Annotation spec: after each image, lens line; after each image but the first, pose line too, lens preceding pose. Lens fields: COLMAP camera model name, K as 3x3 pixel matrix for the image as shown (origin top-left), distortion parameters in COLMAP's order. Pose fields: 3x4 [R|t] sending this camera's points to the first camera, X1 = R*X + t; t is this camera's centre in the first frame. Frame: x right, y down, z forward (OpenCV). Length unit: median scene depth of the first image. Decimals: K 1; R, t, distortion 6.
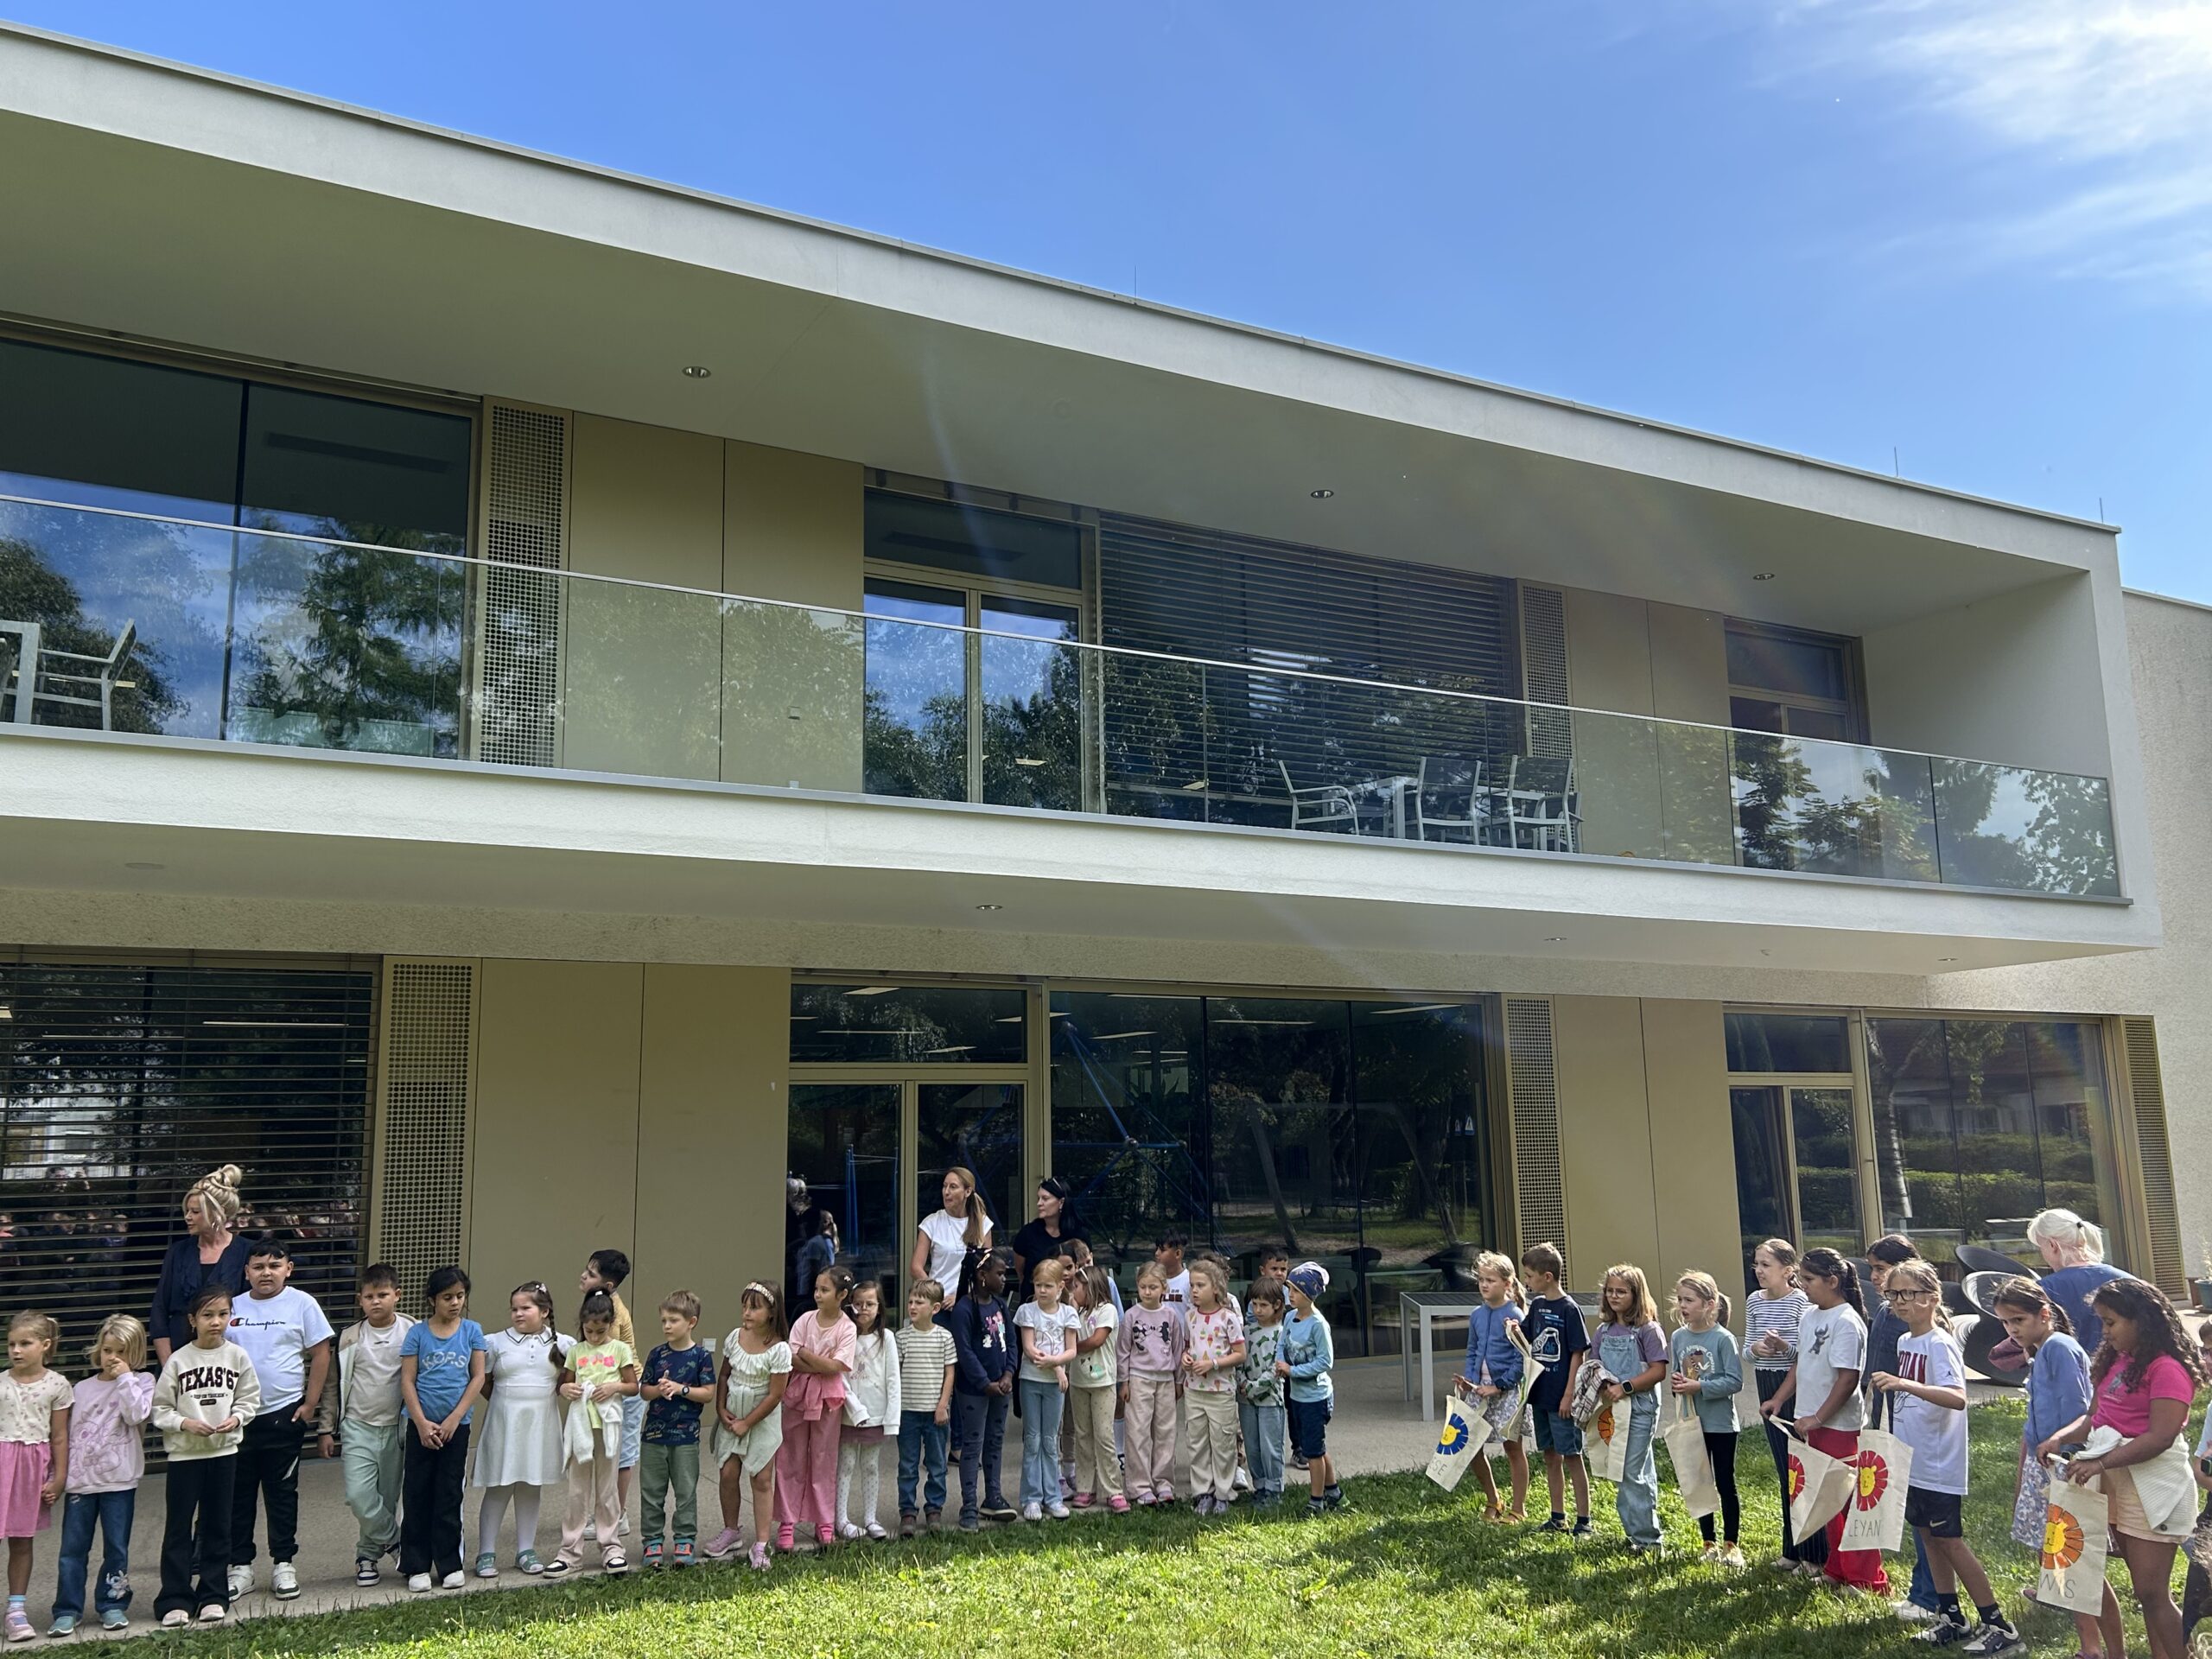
lens RADIAL K [[1833.7, 0, 1106.0], [0, 1833.7, 829.5], [0, 0, 1]] dist [0.067930, -0.142448]
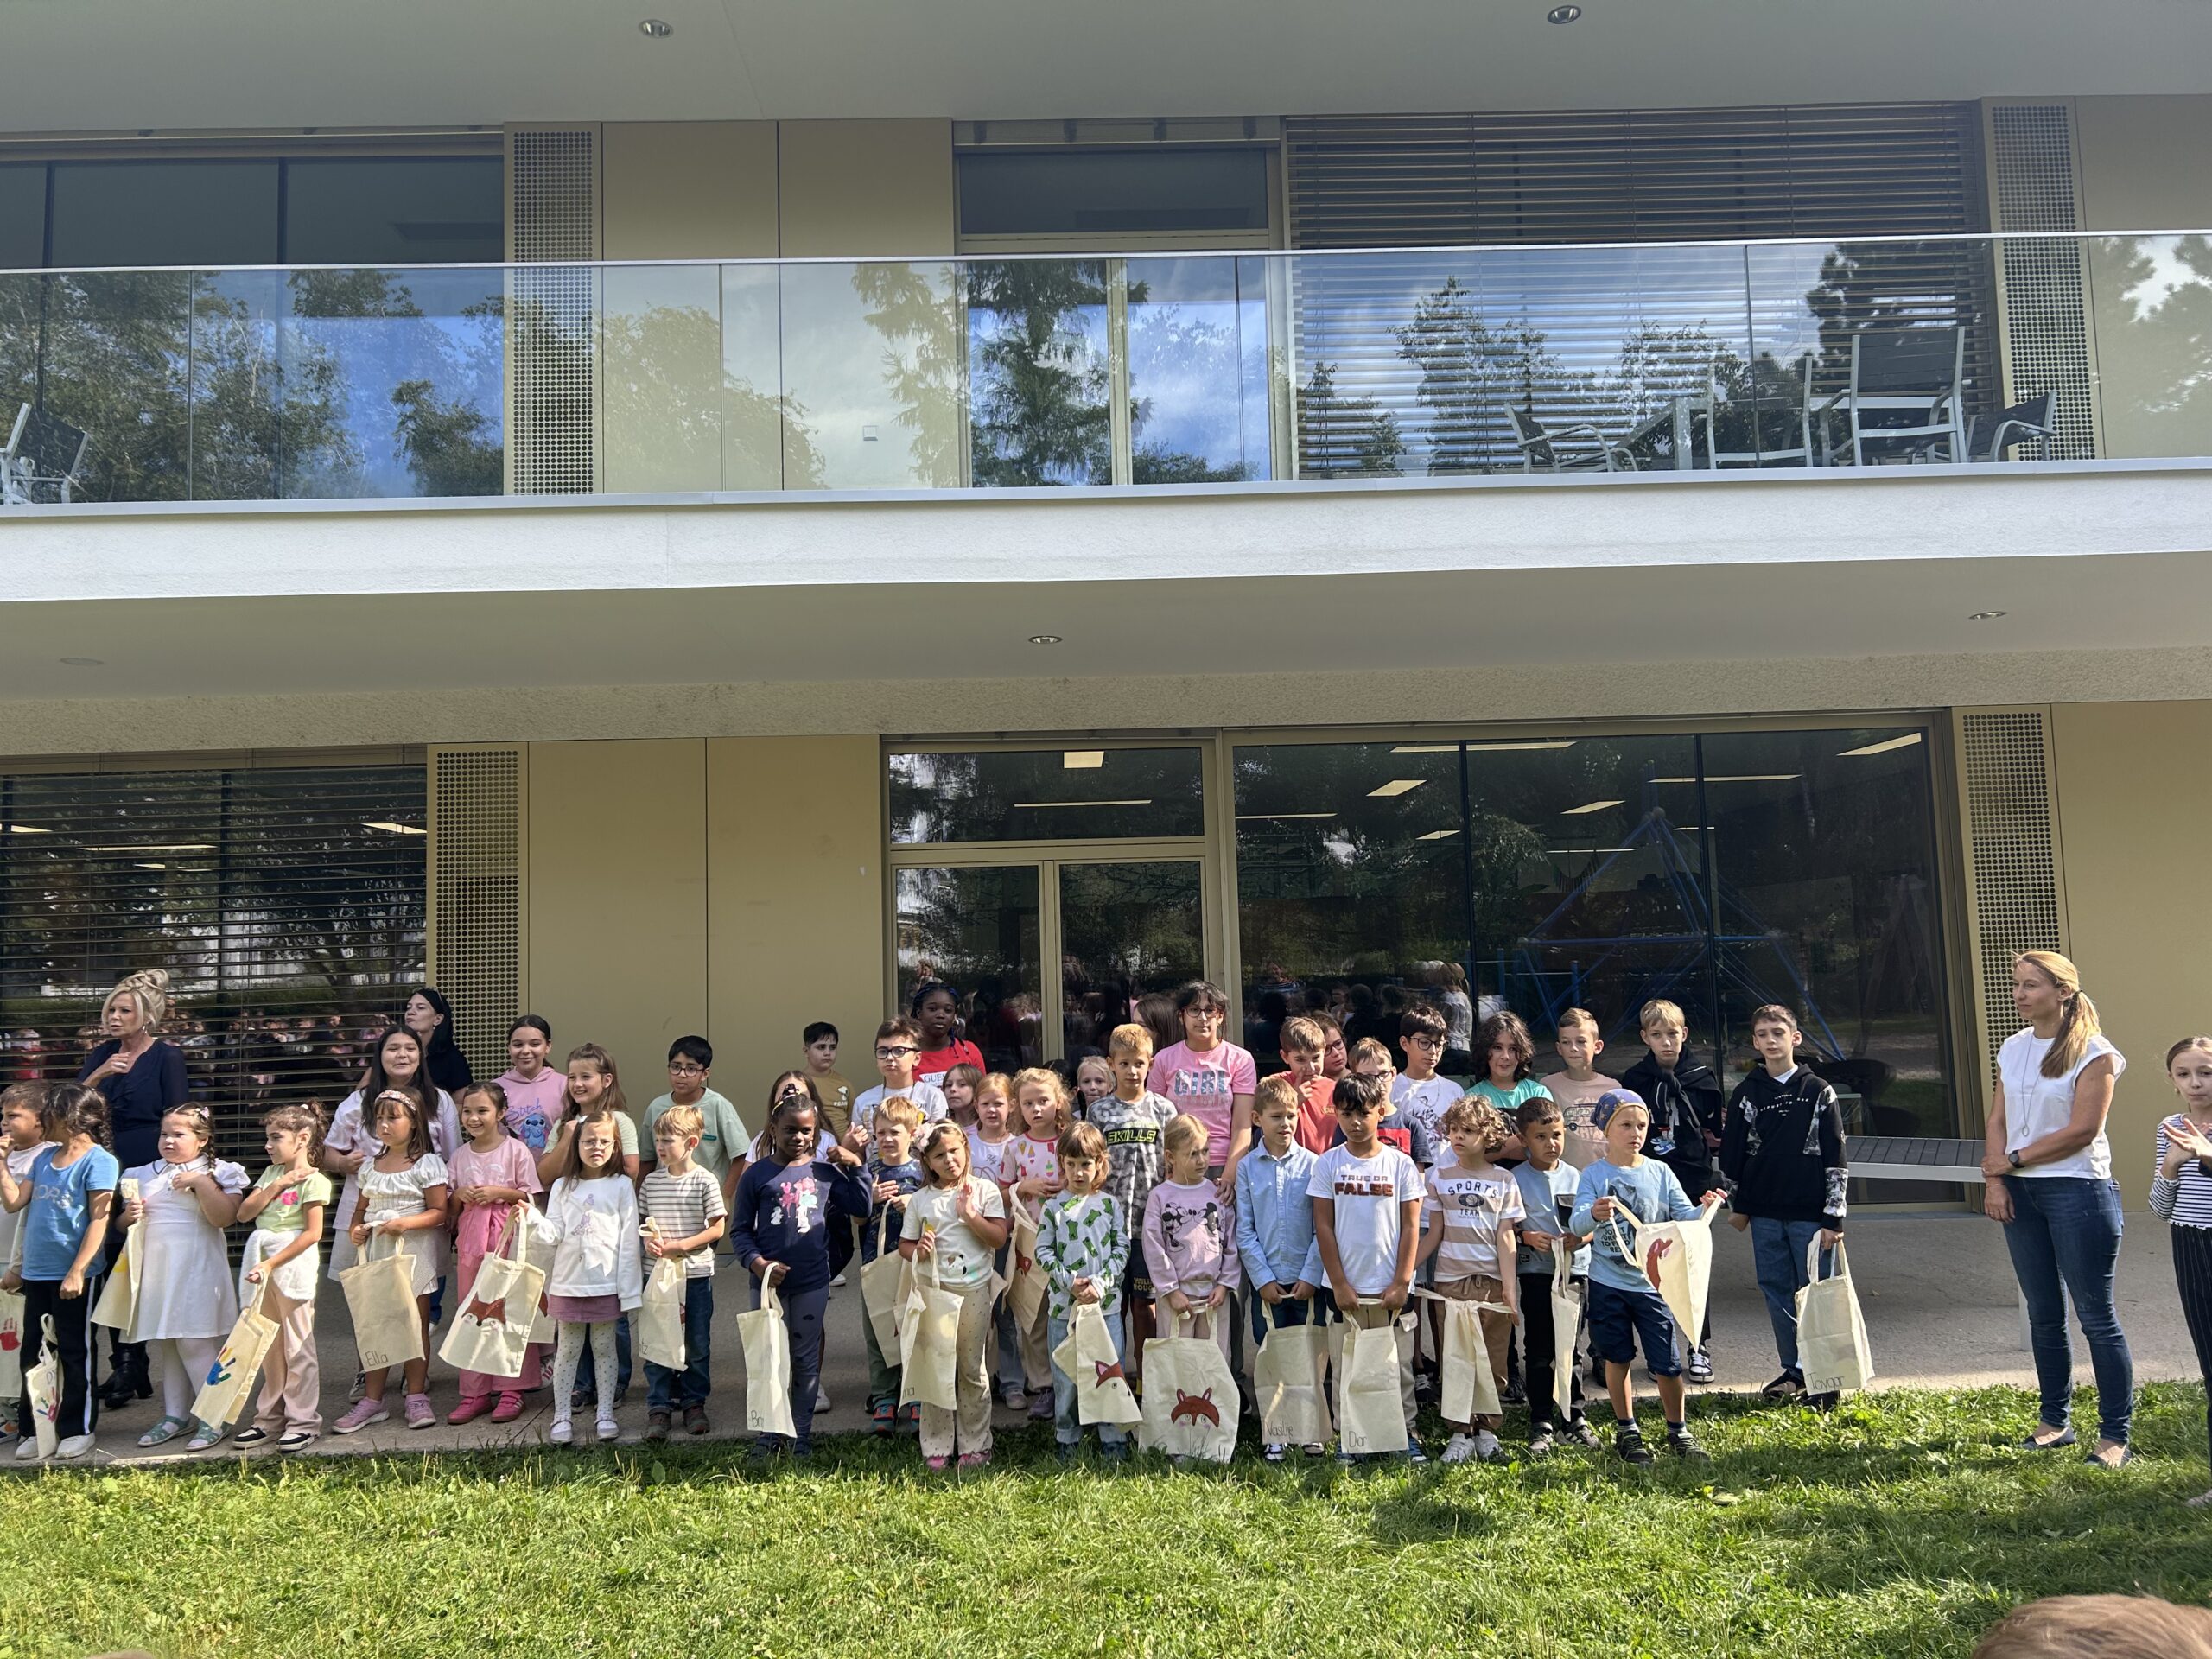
lens RADIAL K [[1653.8, 0, 1109.9], [0, 1653.8, 842.3], [0, 0, 1]] dist [0.089142, -0.110491]
pose [[0.880773, -0.043374, -0.471549, 0.296685], [0.093086, 0.992226, 0.082602, 0.073257], [0.464300, -0.116648, 0.877963, 0.369940]]
